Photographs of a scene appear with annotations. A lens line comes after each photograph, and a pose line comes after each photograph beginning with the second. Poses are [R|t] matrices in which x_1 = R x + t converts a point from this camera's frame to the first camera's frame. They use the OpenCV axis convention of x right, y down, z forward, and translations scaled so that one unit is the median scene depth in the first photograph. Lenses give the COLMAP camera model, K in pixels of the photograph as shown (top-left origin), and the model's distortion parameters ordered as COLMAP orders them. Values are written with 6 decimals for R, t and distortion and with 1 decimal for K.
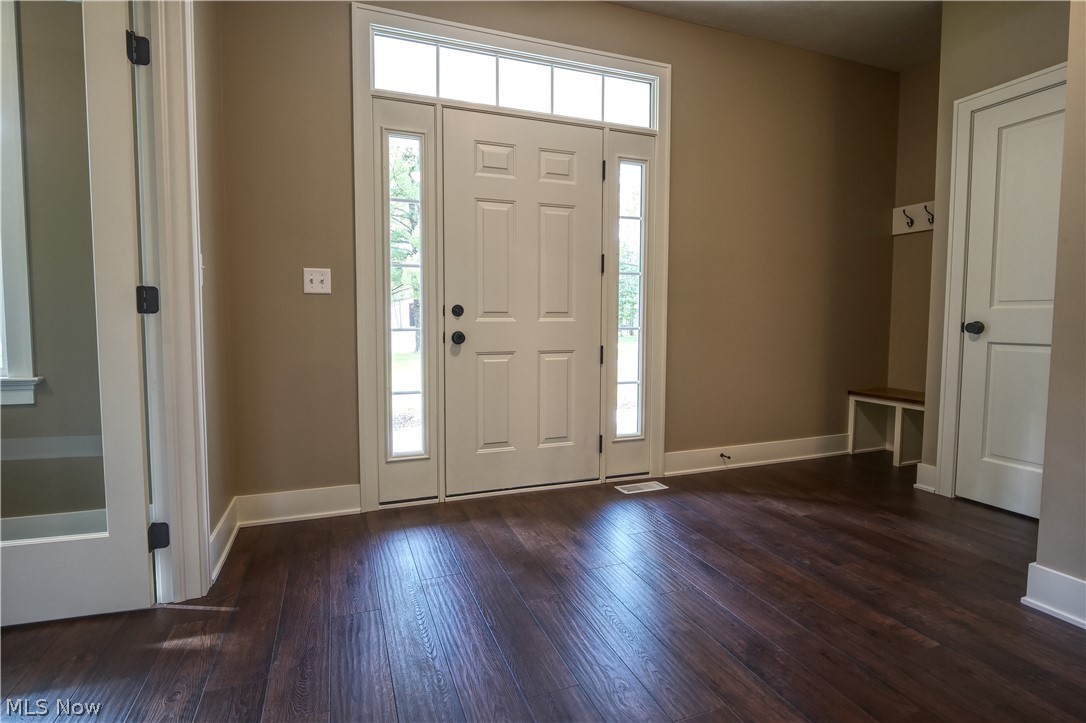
lens RADIAL K [[527.7, 0, 534.6], [0, 527.7, 354.7], [0, 0, 1]] dist [-0.010386, -0.002842]
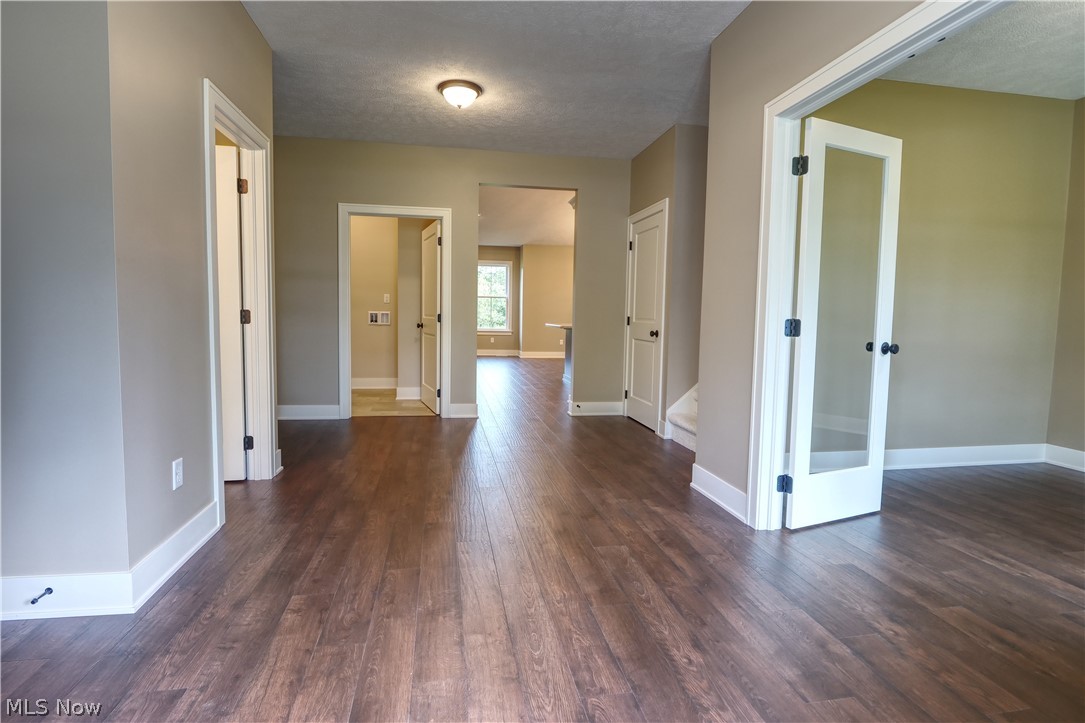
lens RADIAL K [[527.3, 0, 540.3], [0, 527.3, 359.2], [0, 0, 1]] dist [-0.010386, -0.002842]
pose [[-0.982455, -0.037840, 0.182619, -0.006504], [-0.007941, 0.986800, 0.161752, -0.115442], [-0.186329, 0.157463, -0.969787, 1.101748]]
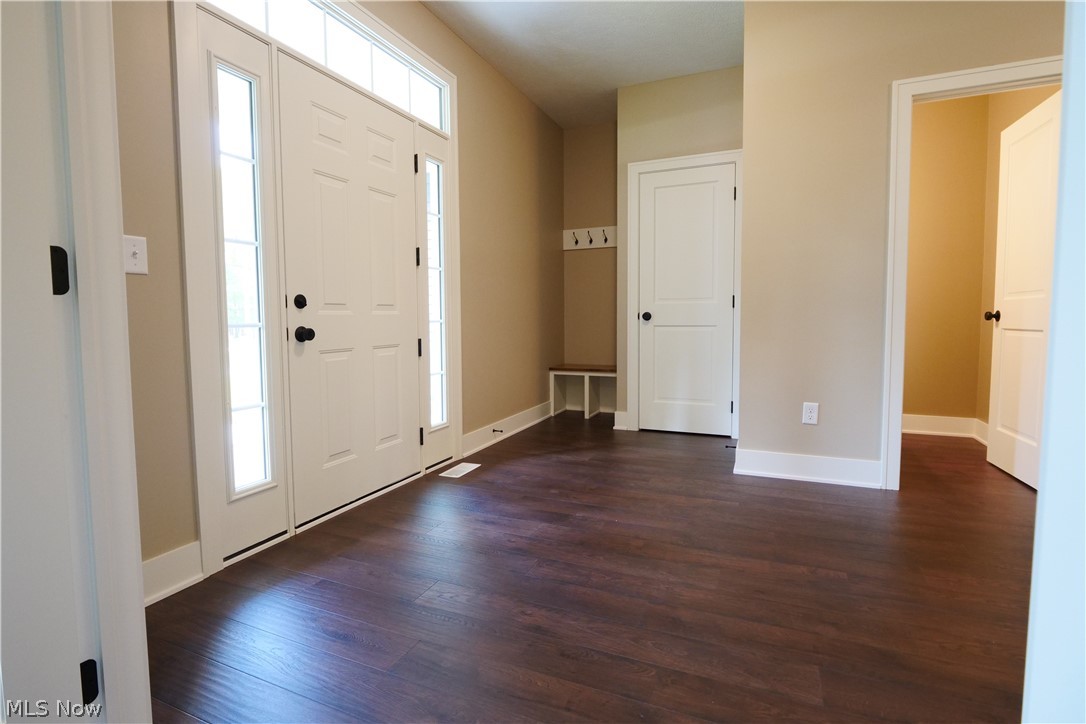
lens RADIAL K [[527.7, 0, 535.4], [0, 527.7, 354.5], [0, 0, 1]] dist [-0.010386, -0.002842]
pose [[0.697956, -0.060275, 0.713600, -0.462663], [0.059639, 0.997883, 0.025956, 0.000499], [-0.713653, 0.024442, 0.700073, 0.149418]]
